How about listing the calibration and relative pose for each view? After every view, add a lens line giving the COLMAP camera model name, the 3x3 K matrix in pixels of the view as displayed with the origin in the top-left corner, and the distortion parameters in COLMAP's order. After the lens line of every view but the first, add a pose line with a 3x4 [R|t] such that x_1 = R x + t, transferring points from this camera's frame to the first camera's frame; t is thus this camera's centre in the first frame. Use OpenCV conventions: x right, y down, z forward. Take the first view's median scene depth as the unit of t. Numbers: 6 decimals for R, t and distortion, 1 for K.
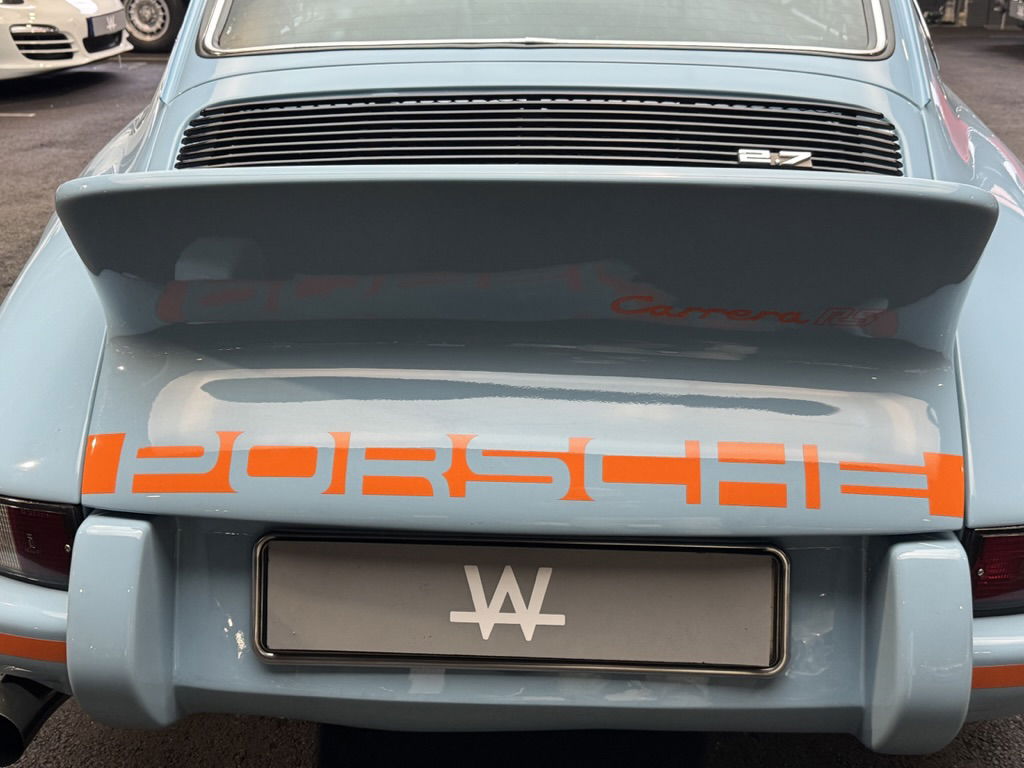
lens RADIAL K [[1116.0, 0, 512.0], [0, 1116.0, 384.0], [0, 0, 1]] dist [0.191730, -0.422228]
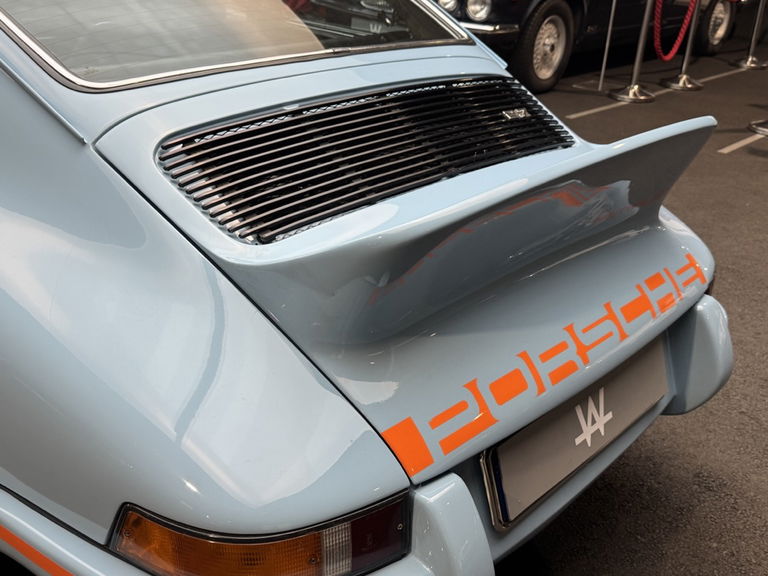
lens RADIAL K [[837.0, 0, 384.0], [0, 837.0, 288.0], [0, 0, 1]] dist [0.191730, -0.422228]
pose [[0.620619, -0.294083, 0.726875, -0.991567], [0.252699, 0.952559, 0.169633, -0.253645], [-0.742277, 0.078403, 0.665491, 0.413322]]
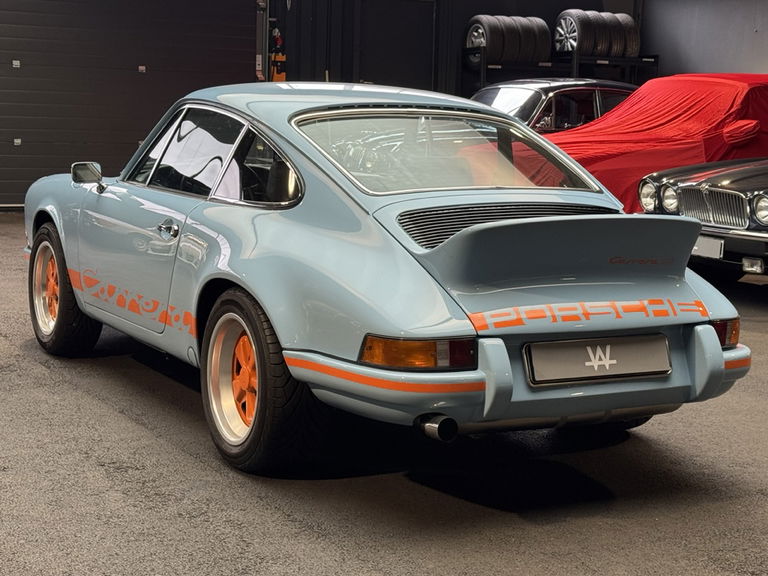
lens RADIAL K [[1483.8, 0, 384.0], [0, 1483.8, 288.0], [0, 0, 1]] dist [0.051335, 0.085893]
pose [[0.845619, -0.041785, 0.532149, -2.604409], [0.178668, 0.961584, -0.208410, 0.741349], [-0.502997, 0.271314, 0.820599, -2.027326]]
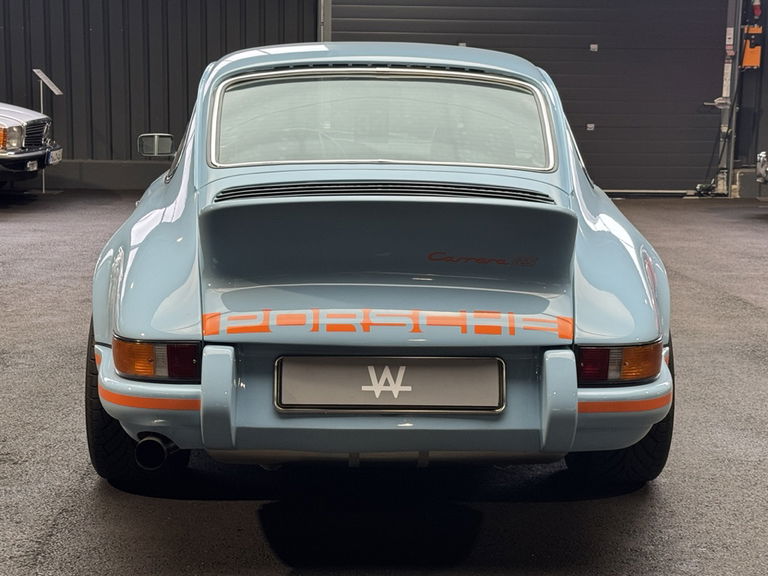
lens RADIAL K [[1483.8, 0, 384.0], [0, 1483.8, 288.0], [0, 0, 1]] dist [0.051335, 0.085893]
pose [[0.996006, 0.005944, 0.089090, -0.283351], [0.016465, 0.968443, -0.248690, 0.768864], [-0.087757, 0.249163, 0.964477, -2.003624]]
